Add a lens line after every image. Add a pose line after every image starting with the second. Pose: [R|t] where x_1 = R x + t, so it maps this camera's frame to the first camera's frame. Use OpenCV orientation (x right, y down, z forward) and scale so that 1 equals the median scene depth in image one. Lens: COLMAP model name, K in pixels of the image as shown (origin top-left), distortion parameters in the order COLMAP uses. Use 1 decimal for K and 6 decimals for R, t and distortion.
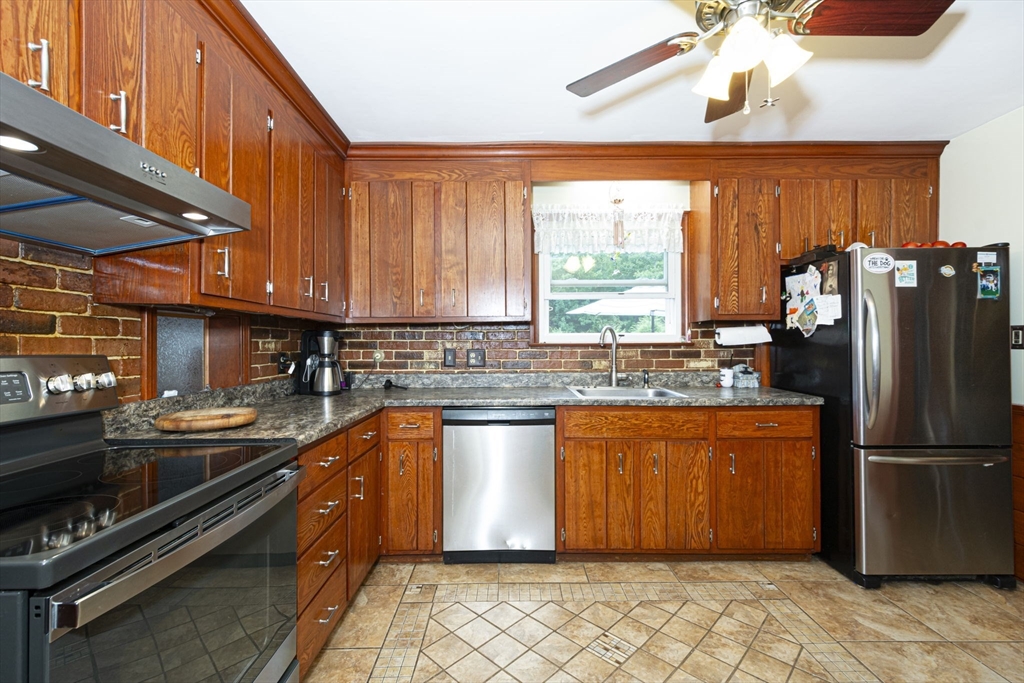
lens RADIAL K [[453.8, 0, 508.2], [0, 453.8, 343.3], [0, 0, 1]] dist [-0.001038, -0.000859]
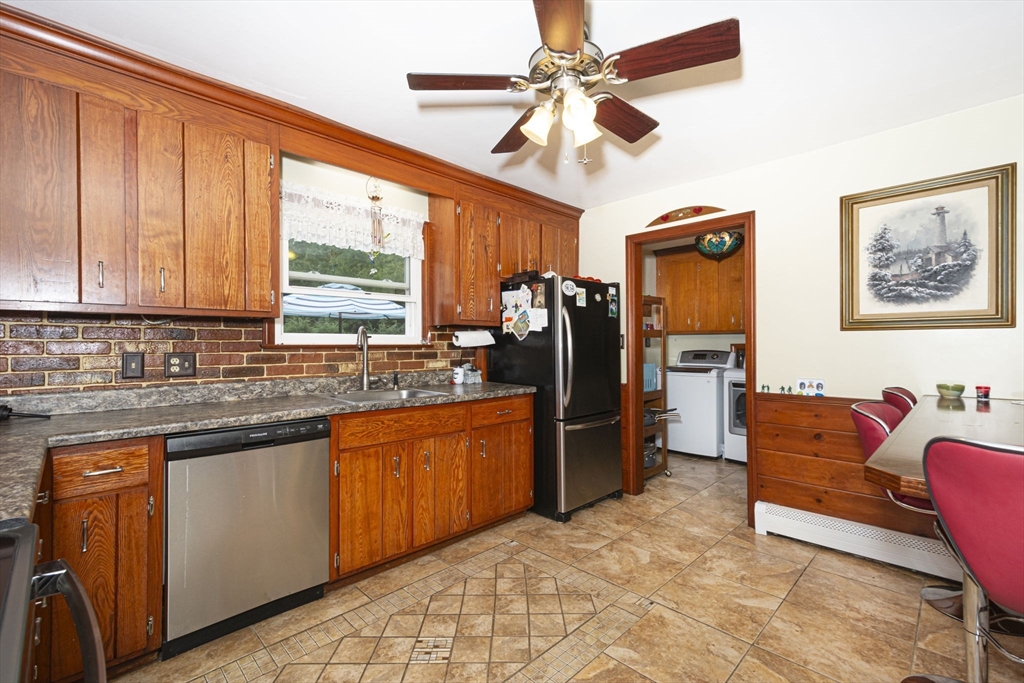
lens RADIAL K [[453.8, 0, 512.8], [0, 453.8, 343.4], [0, 0, 1]] dist [-0.001038, -0.000859]
pose [[0.695910, 0.005175, 0.718110, -0.273803], [0.000836, 0.999968, -0.008016, 0.005087], [-0.718128, 0.006179, 0.695883, 0.129503]]
